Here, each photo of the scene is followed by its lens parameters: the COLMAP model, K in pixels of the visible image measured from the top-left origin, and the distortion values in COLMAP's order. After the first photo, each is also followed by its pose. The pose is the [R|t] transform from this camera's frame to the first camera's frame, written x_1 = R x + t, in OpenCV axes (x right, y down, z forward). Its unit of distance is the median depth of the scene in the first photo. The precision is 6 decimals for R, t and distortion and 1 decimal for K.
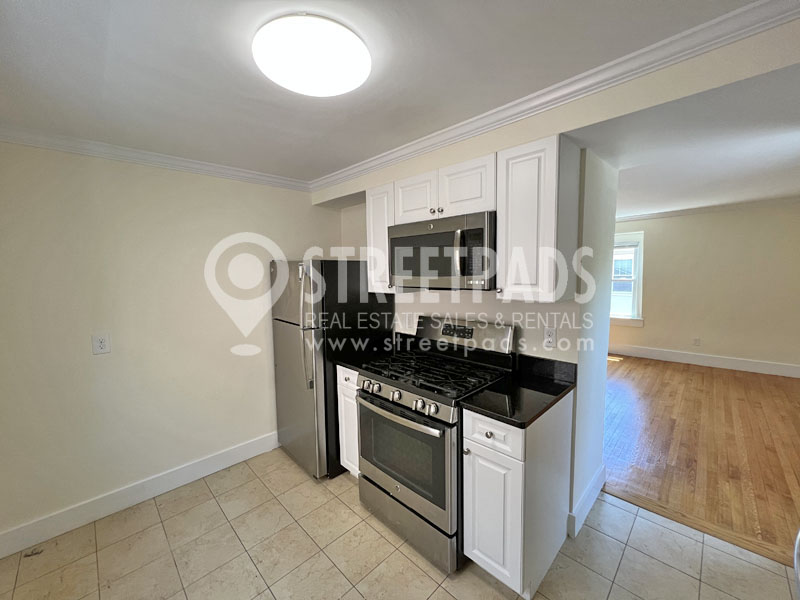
lens RADIAL K [[320.5, 0, 399.7], [0, 320.5, 298.0], [0, 0, 1]] dist [-0.002364, -0.000085]
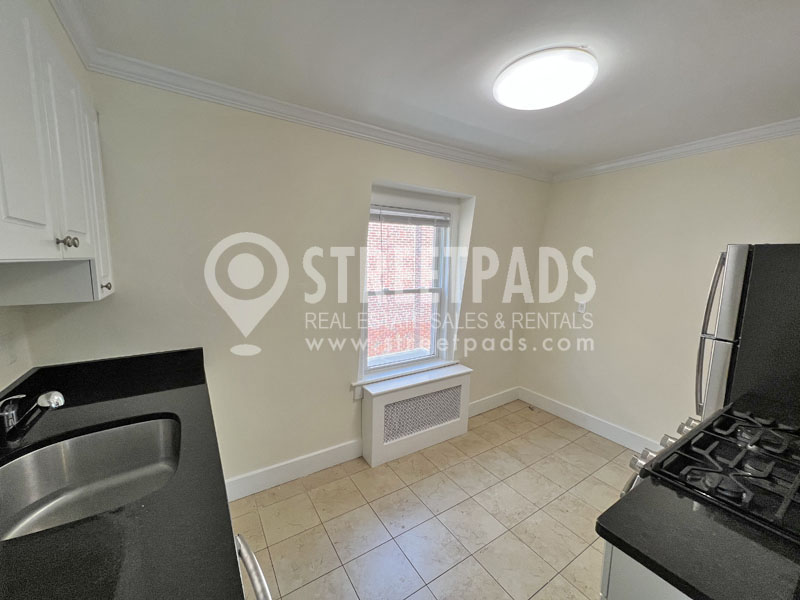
lens RADIAL K [[320.5, 0, 398.9], [0, 320.5, 299.6], [0, 0, 1]] dist [-0.002364, -0.000085]
pose [[-0.216013, 0.141650, -0.966061, 0.715145], [-0.080913, 0.983420, 0.162288, -0.068706], [0.973032, 0.113223, -0.200971, 0.524282]]
